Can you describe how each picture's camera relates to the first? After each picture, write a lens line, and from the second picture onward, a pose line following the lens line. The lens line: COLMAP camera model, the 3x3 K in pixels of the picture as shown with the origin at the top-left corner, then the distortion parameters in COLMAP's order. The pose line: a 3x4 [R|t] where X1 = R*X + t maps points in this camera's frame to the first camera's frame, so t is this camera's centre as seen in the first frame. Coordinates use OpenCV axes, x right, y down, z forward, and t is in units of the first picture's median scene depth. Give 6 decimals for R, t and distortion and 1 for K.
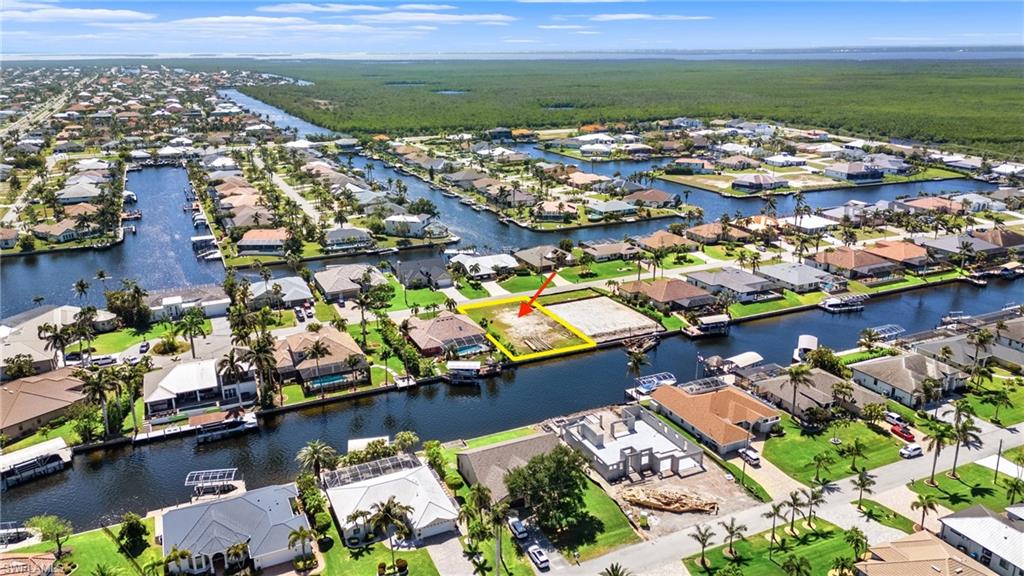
lens RADIAL K [[768.4, 0, 512.0], [0, 768.4, 288.0], [0, 0, 1]] dist [0.039648, -0.003182]
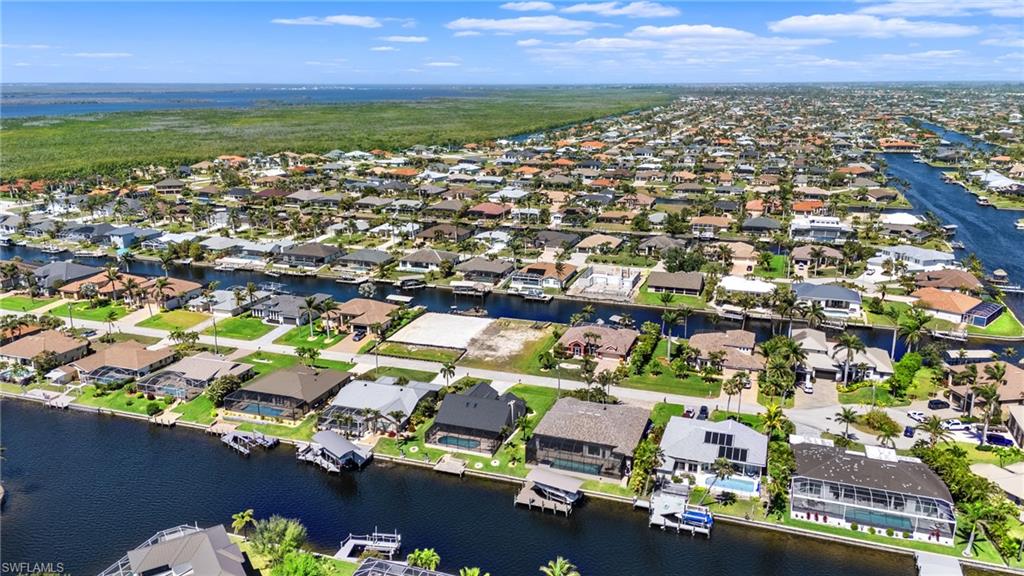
lens RADIAL K [[768.4, 0, 512.0], [0, 768.4, 288.0], [0, 0, 1]] dist [0.039648, -0.003182]
pose [[-0.716345, -0.178620, 0.674495, -0.583261], [0.218669, 0.860509, 0.460118, -0.422899], [-0.662596, 0.477095, -0.577363, 1.377789]]
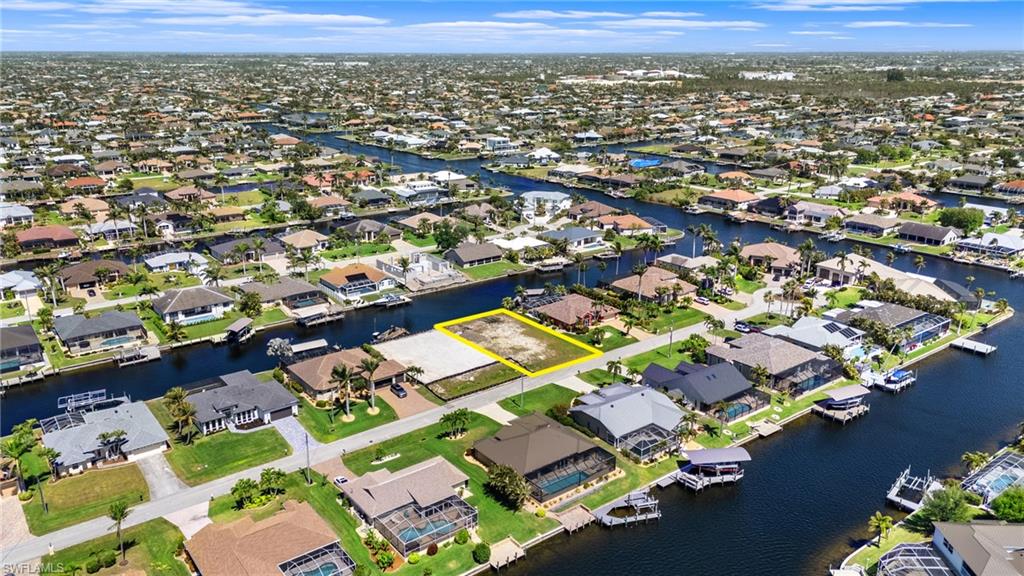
lens RADIAL K [[768.4, 0, 512.0], [0, 768.4, 288.0], [0, 0, 1]] dist [0.039648, -0.003182]
pose [[-0.975851, 0.068111, -0.207547, 0.183354], [-0.064049, 0.819164, 0.569972, -0.485135], [0.208837, 0.569501, -0.795020, 1.532312]]
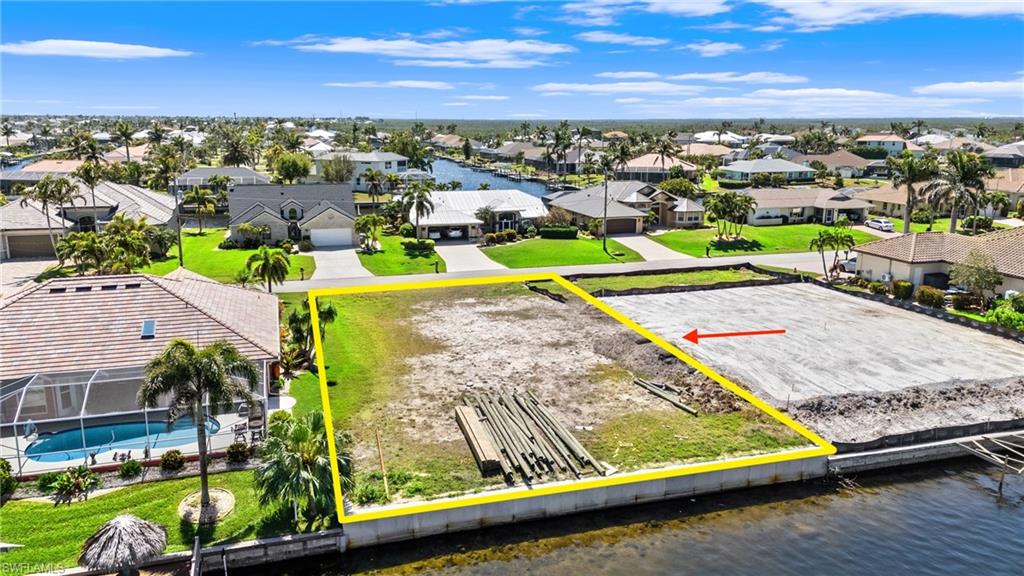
lens RADIAL K [[768.4, 0, 512.0], [0, 768.4, 288.0], [0, 0, 1]] dist [0.039648, -0.003182]
pose [[0.990529, 0.040189, -0.131294, 0.045410], [-0.052289, 0.994564, -0.090050, 0.045762], [0.126961, 0.096062, 0.987245, 0.669744]]
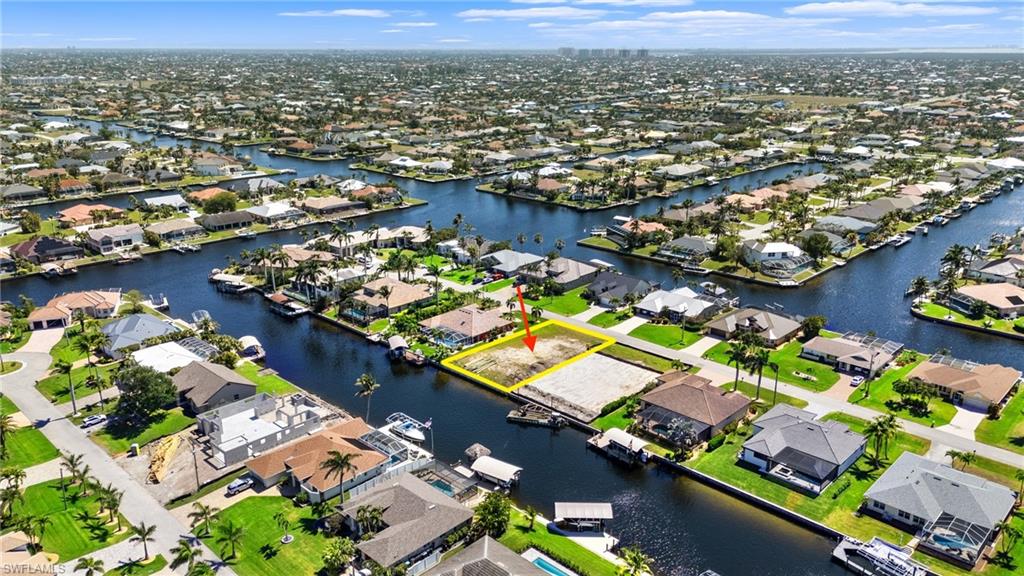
lens RADIAL K [[768.4, 0, 512.0], [0, 768.4, 288.0], [0, 0, 1]] dist [0.039648, -0.003182]
pose [[0.354159, 0.289917, -0.889112, 0.723215], [-0.282246, 0.939536, 0.193932, -0.177666], [0.891576, 0.182265, 0.414573, 0.512429]]
